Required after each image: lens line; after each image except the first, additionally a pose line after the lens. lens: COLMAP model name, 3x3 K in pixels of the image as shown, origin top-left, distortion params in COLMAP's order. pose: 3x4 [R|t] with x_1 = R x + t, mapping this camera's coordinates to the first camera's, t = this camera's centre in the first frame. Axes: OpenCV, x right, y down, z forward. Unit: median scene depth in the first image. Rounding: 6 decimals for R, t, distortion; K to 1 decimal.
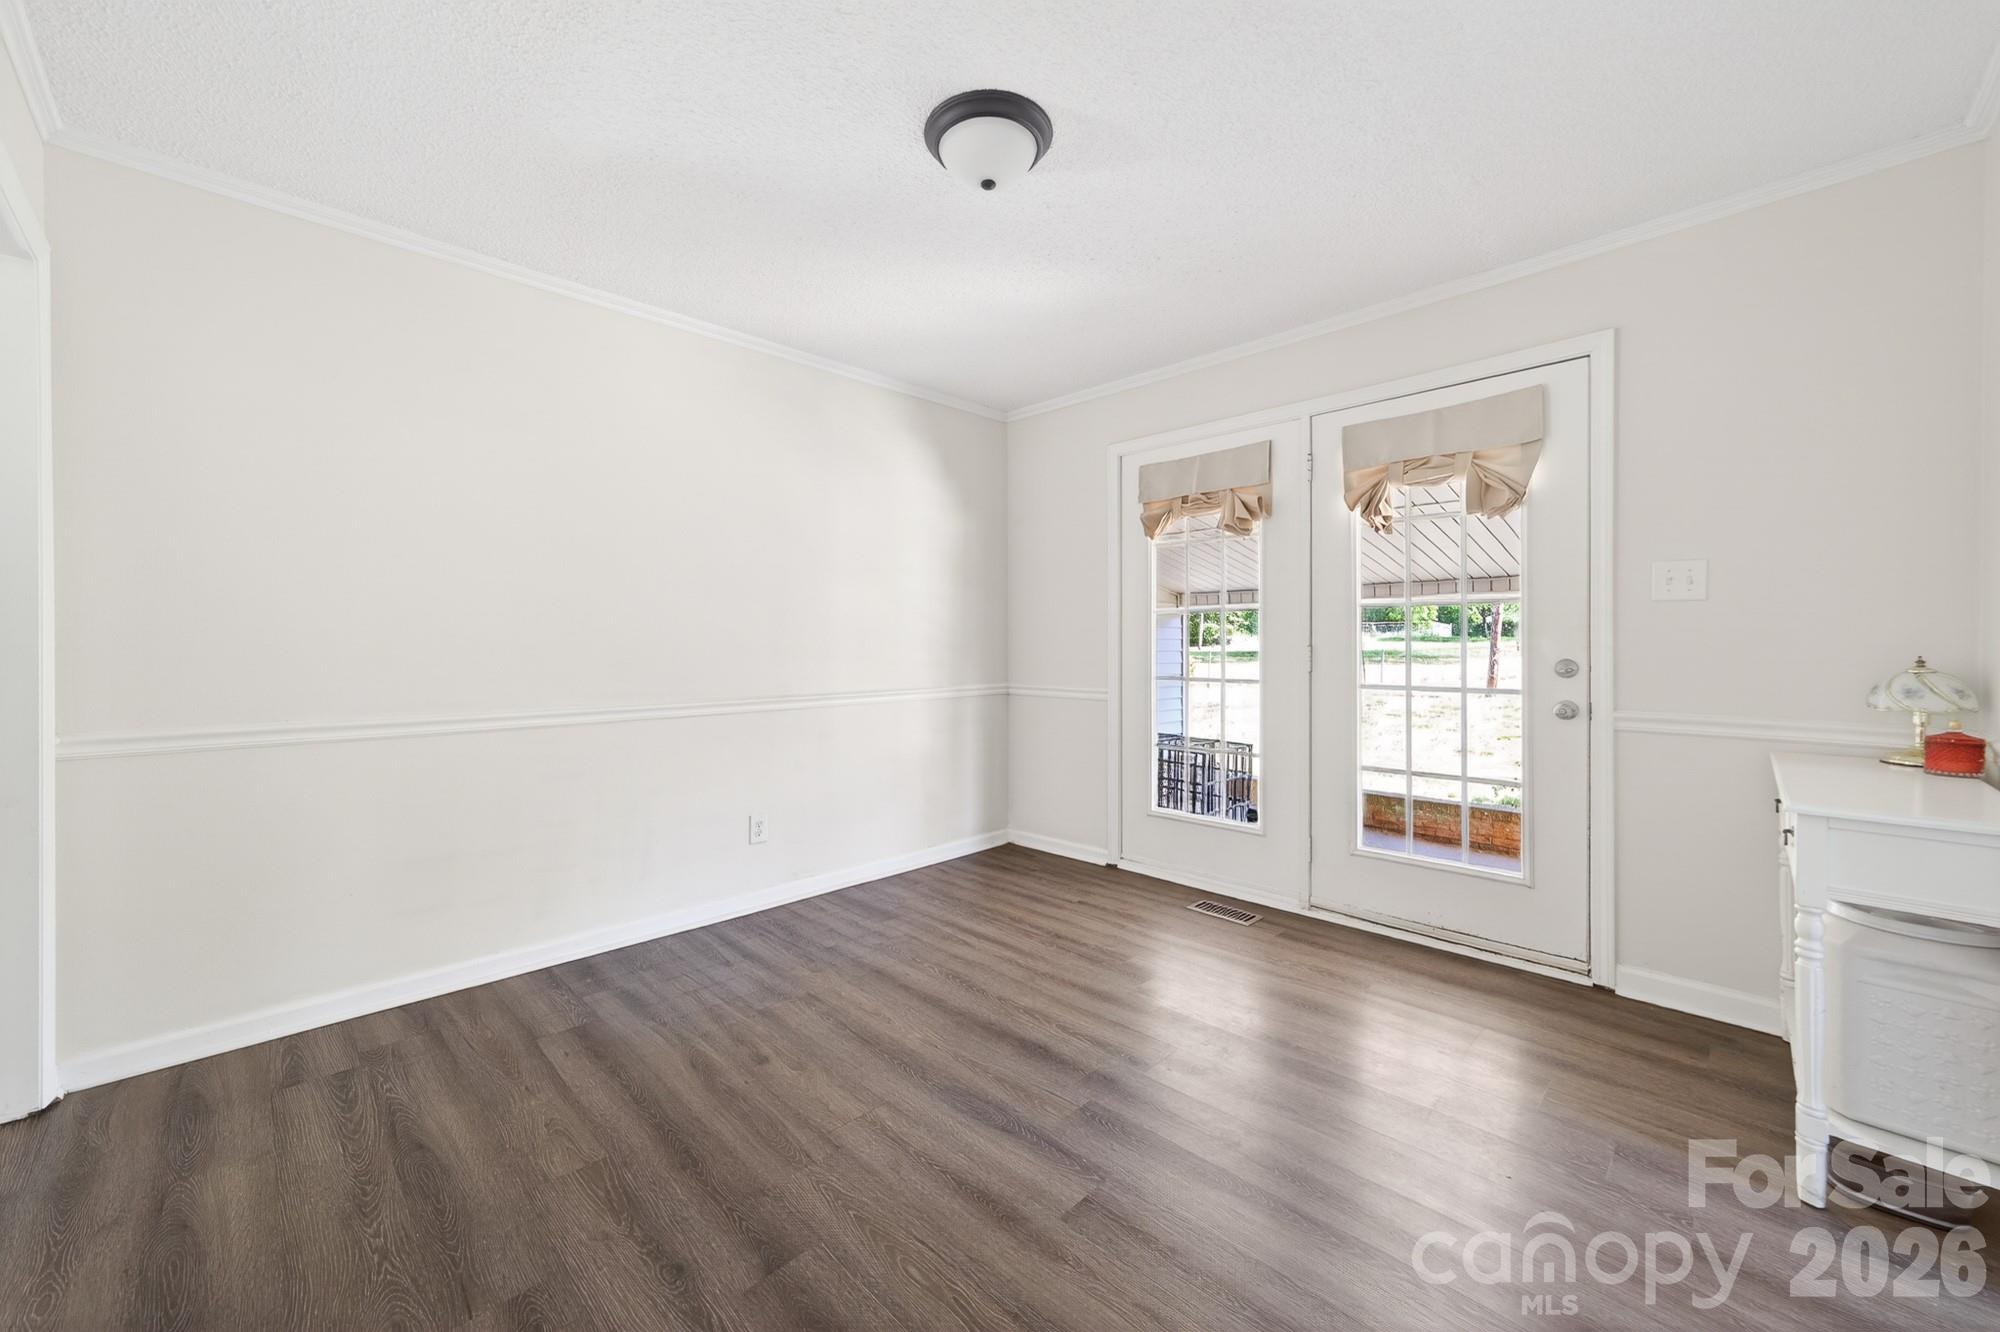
lens RADIAL K [[777.2, 0, 984.2], [0, 777.2, 647.6], [0, 0, 1]] dist [-0.007653, 0.000213]
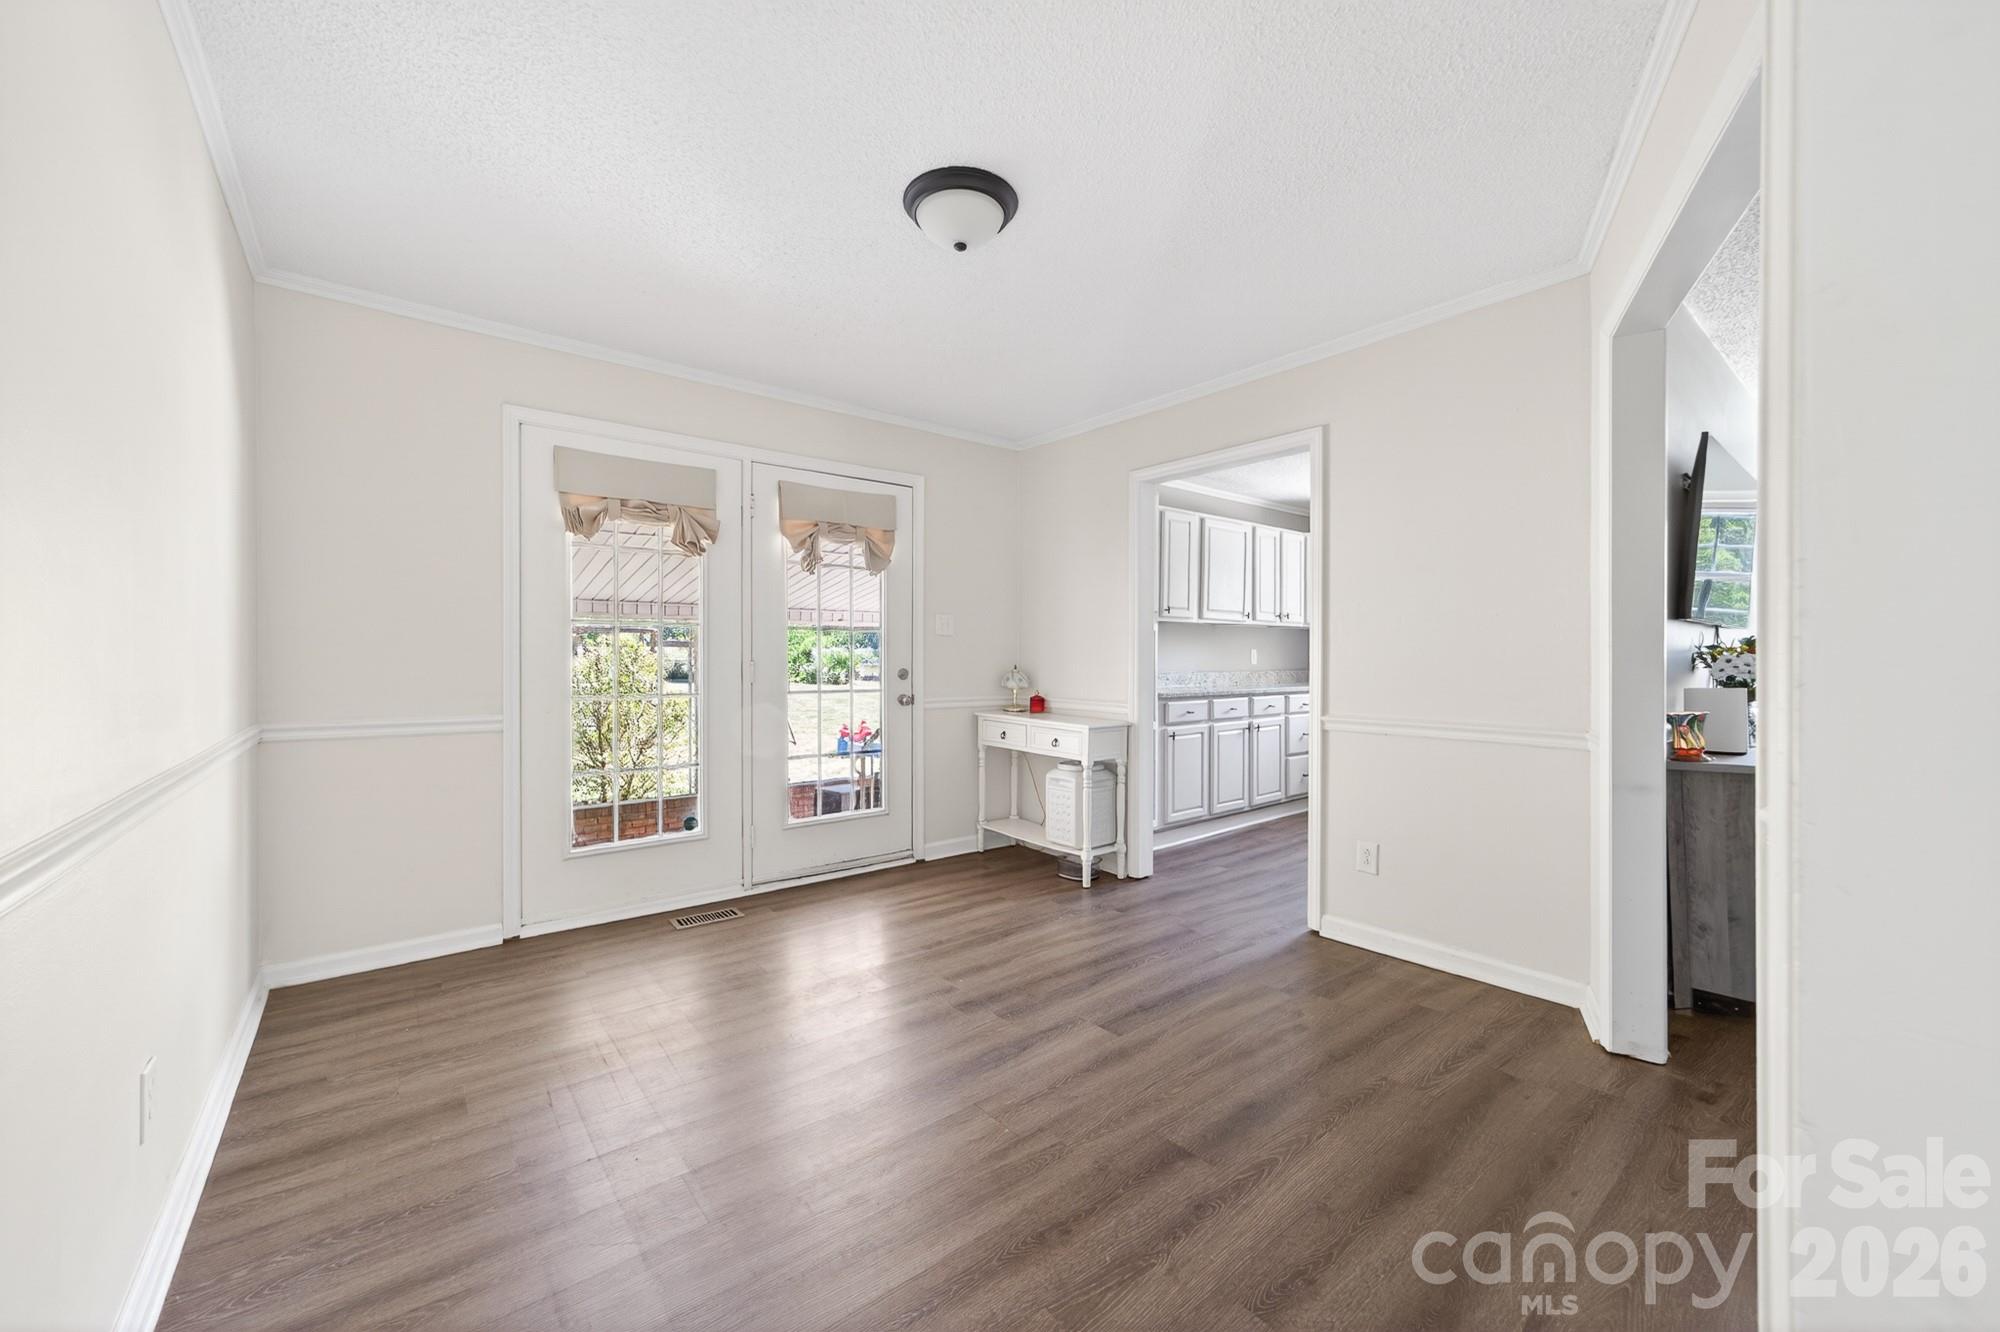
lens RADIAL K [[767.3, 0, 1000.0], [0, 767.3, 666.0], [0, 0, 1]] dist [-0.009053, -0.000020]
pose [[0.090459, -0.009496, 0.995855, -0.782087], [0.003585, 0.999951, 0.009209, -0.003524], [-0.995894, 0.002737, 0.090488, 0.604656]]
